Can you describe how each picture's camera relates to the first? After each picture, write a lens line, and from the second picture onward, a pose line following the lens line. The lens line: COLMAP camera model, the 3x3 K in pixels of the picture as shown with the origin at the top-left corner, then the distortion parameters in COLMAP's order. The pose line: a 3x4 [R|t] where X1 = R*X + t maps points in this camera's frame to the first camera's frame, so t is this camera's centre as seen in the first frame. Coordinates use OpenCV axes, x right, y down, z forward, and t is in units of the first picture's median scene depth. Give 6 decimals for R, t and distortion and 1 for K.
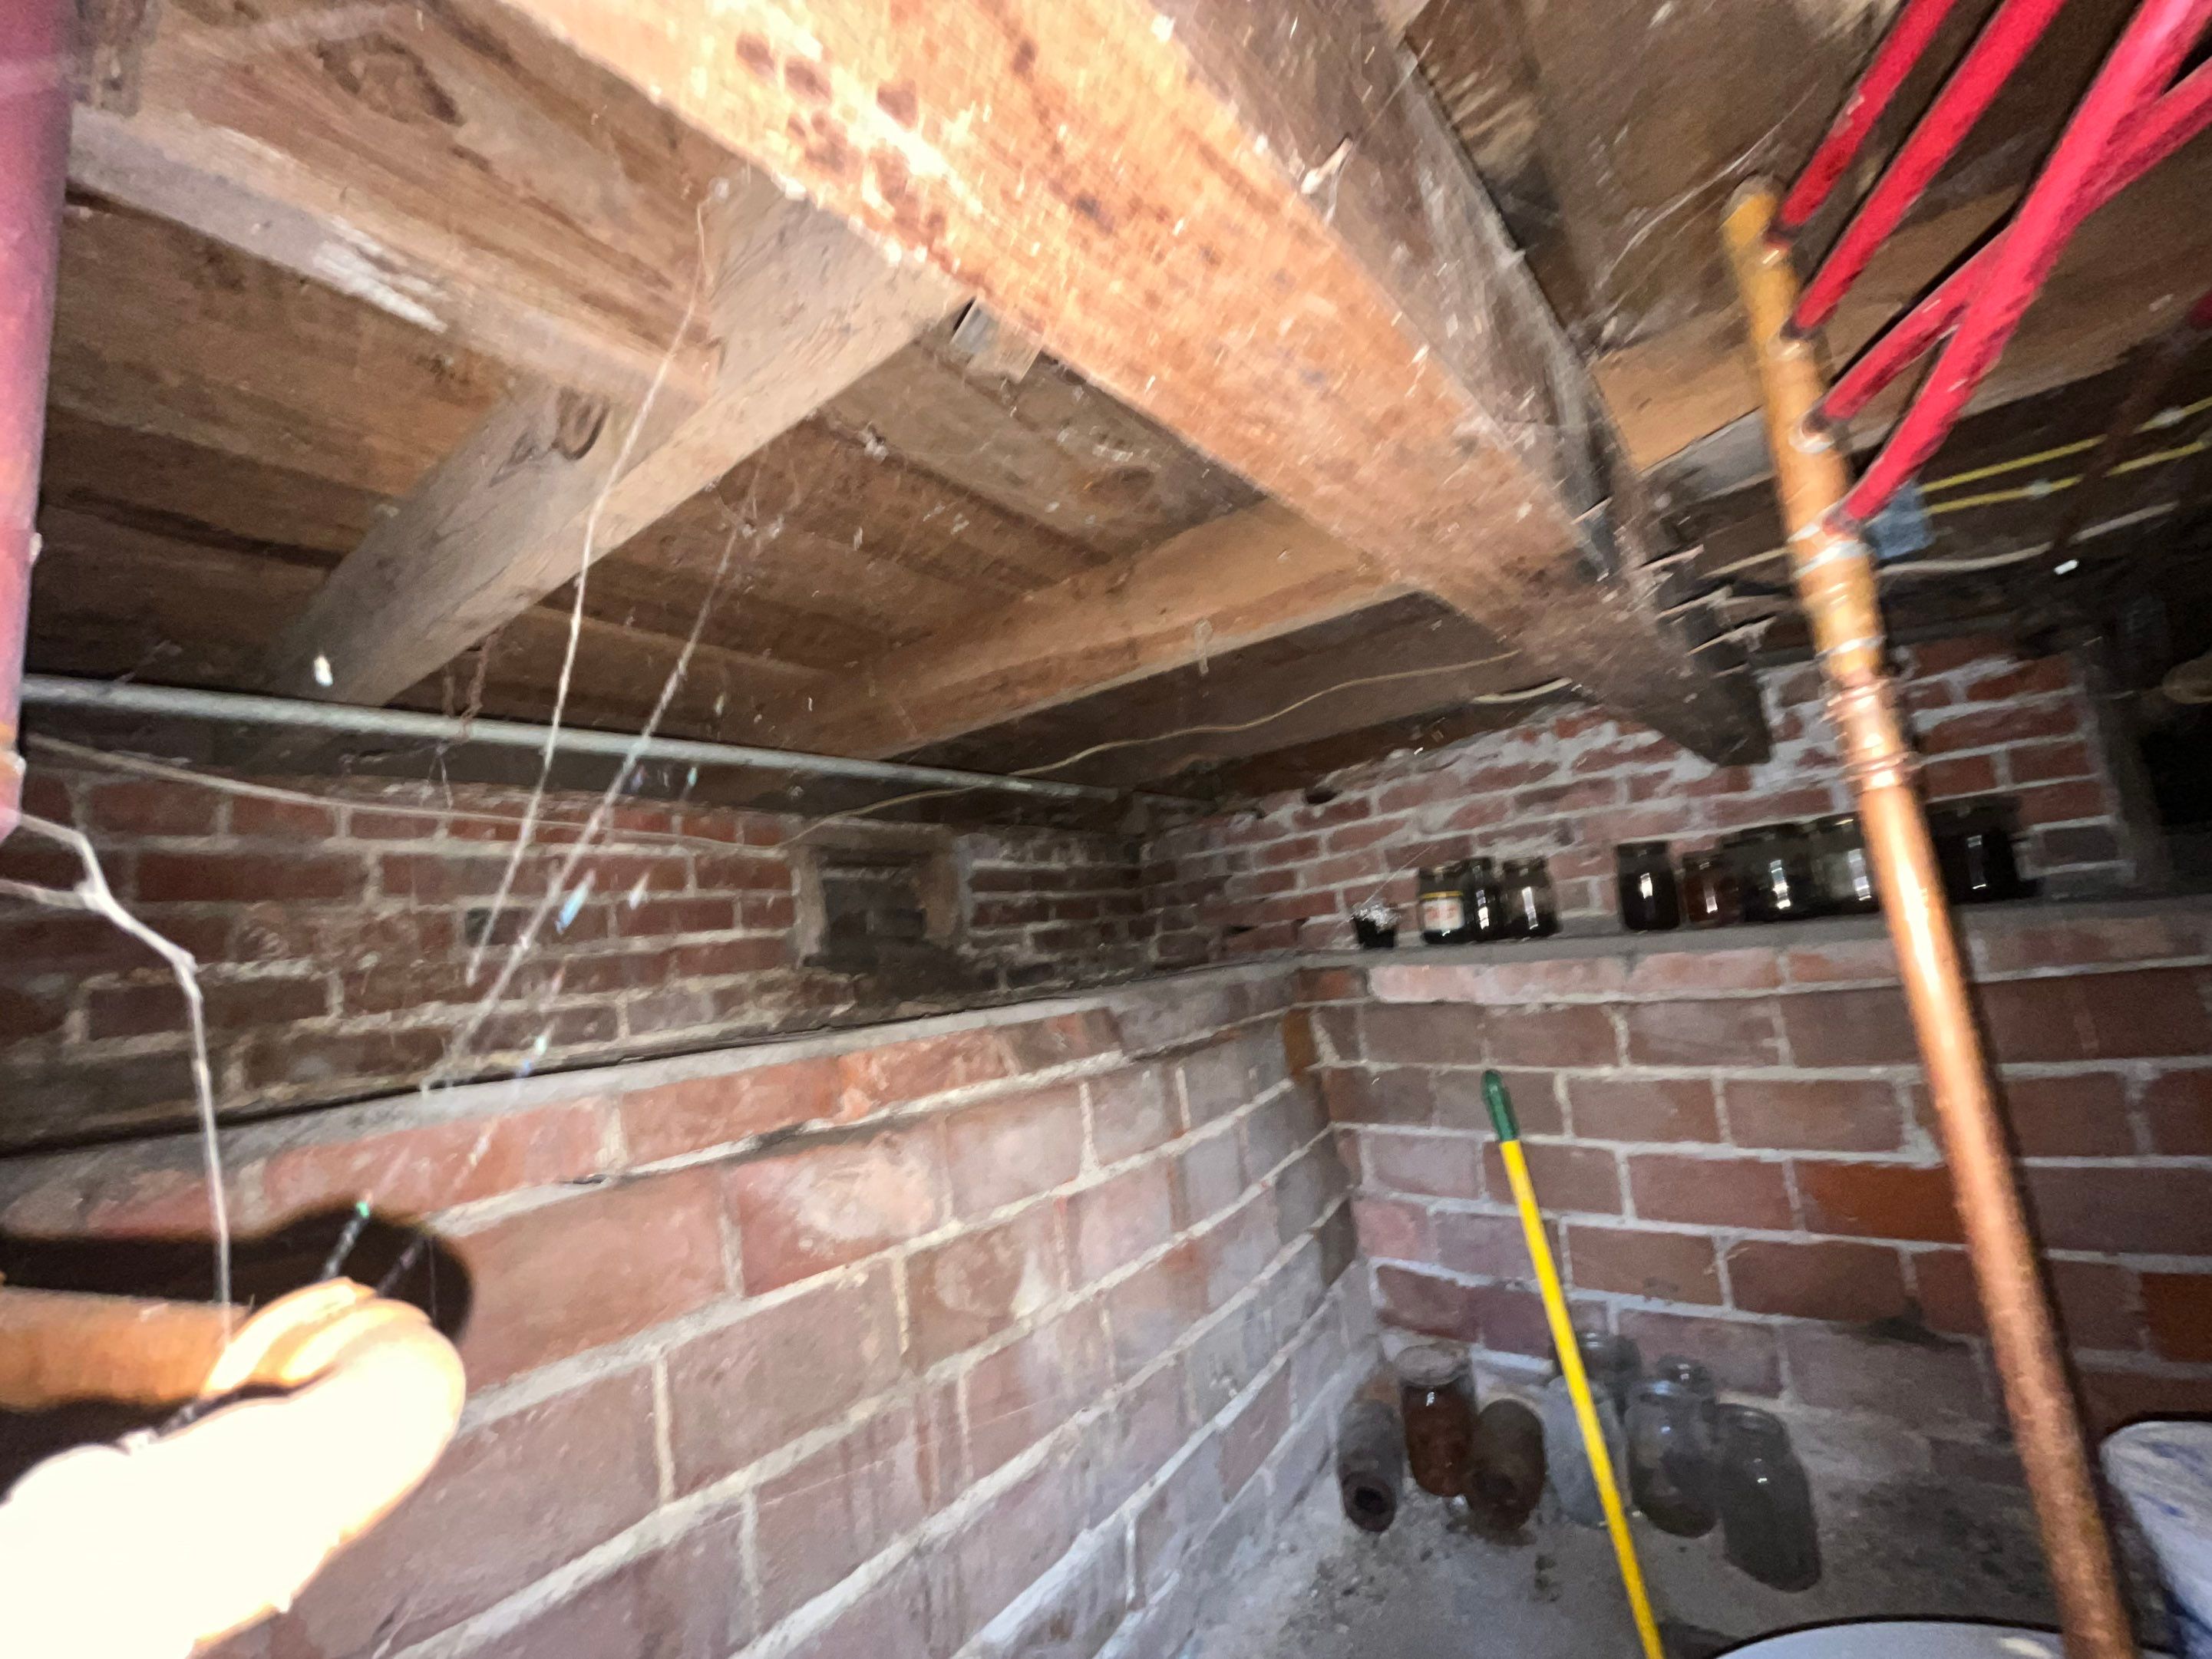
lens RADIAL K [[891.0, 0, 1106.0], [0, 891.0, 829.5], [0, 0, 1]] dist [-0.004718, 0.000517]
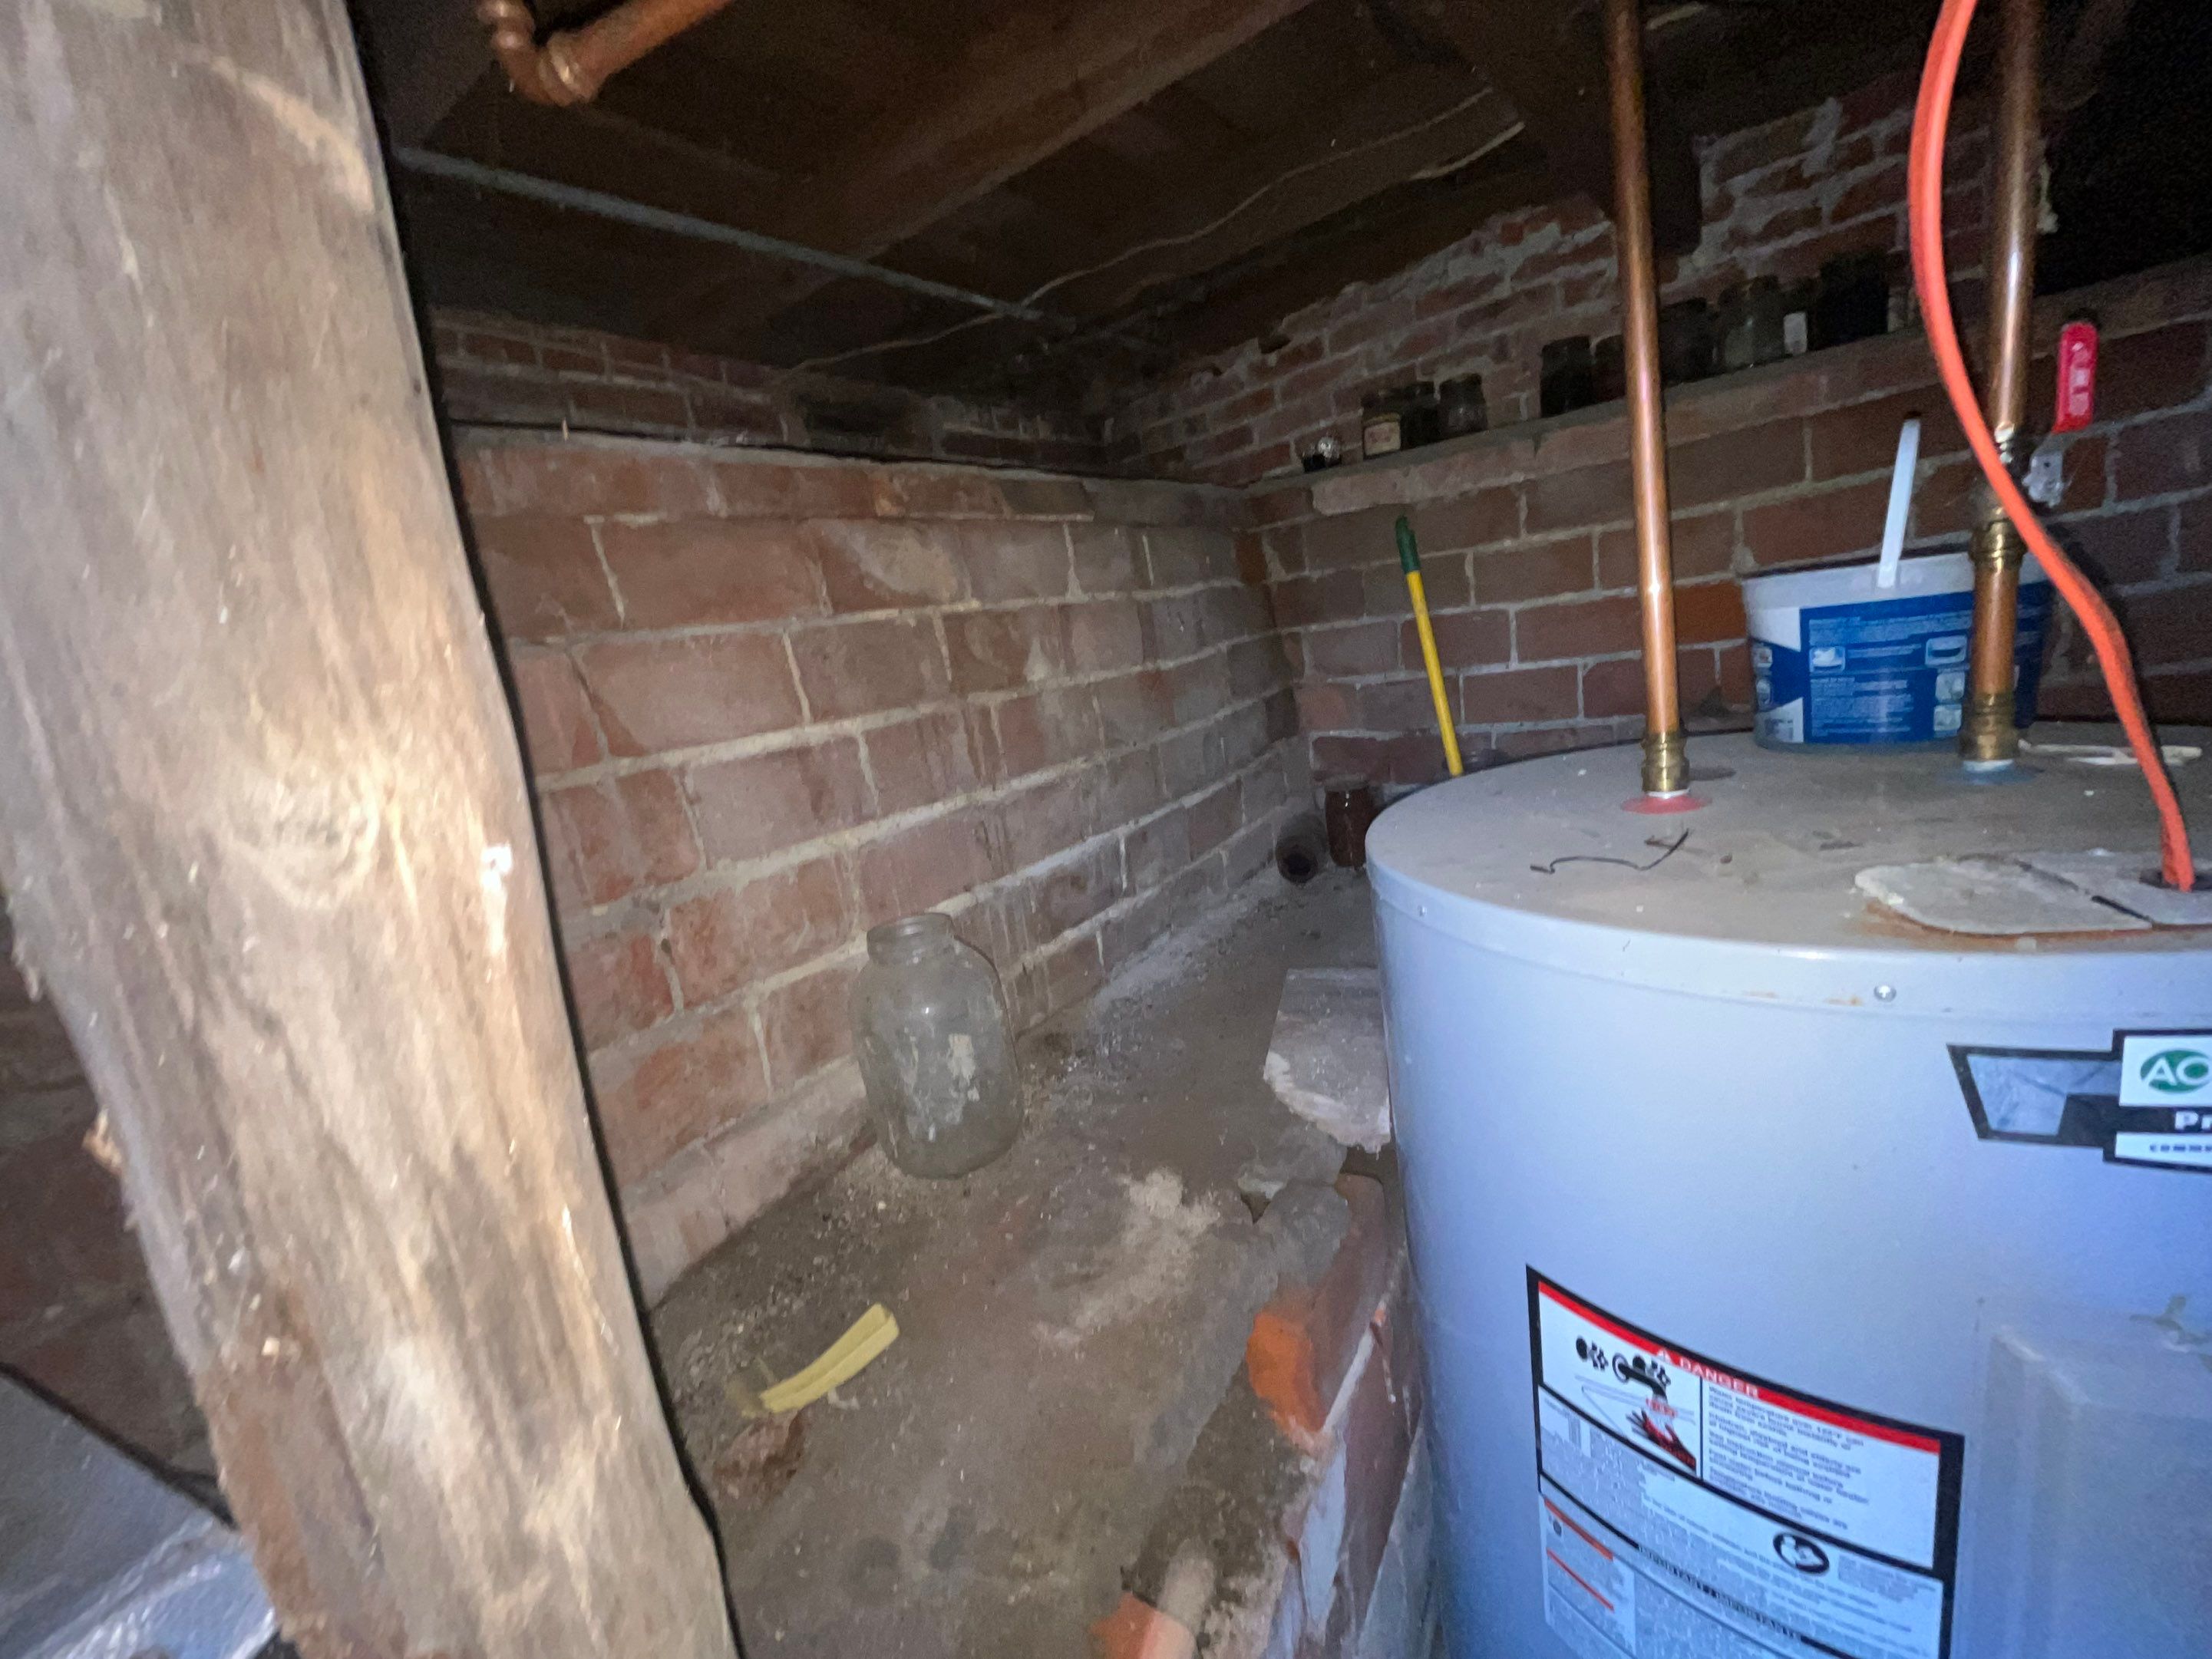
lens RADIAL K [[891.0, 0, 1106.0], [0, 891.0, 829.5], [0, 0, 1]] dist [-0.004718, 0.000517]
pose [[0.997421, -0.069664, 0.017243, -0.014353], [0.059638, 0.938239, 0.340808, 0.196503], [-0.039920, -0.338901, 0.939975, -0.218203]]
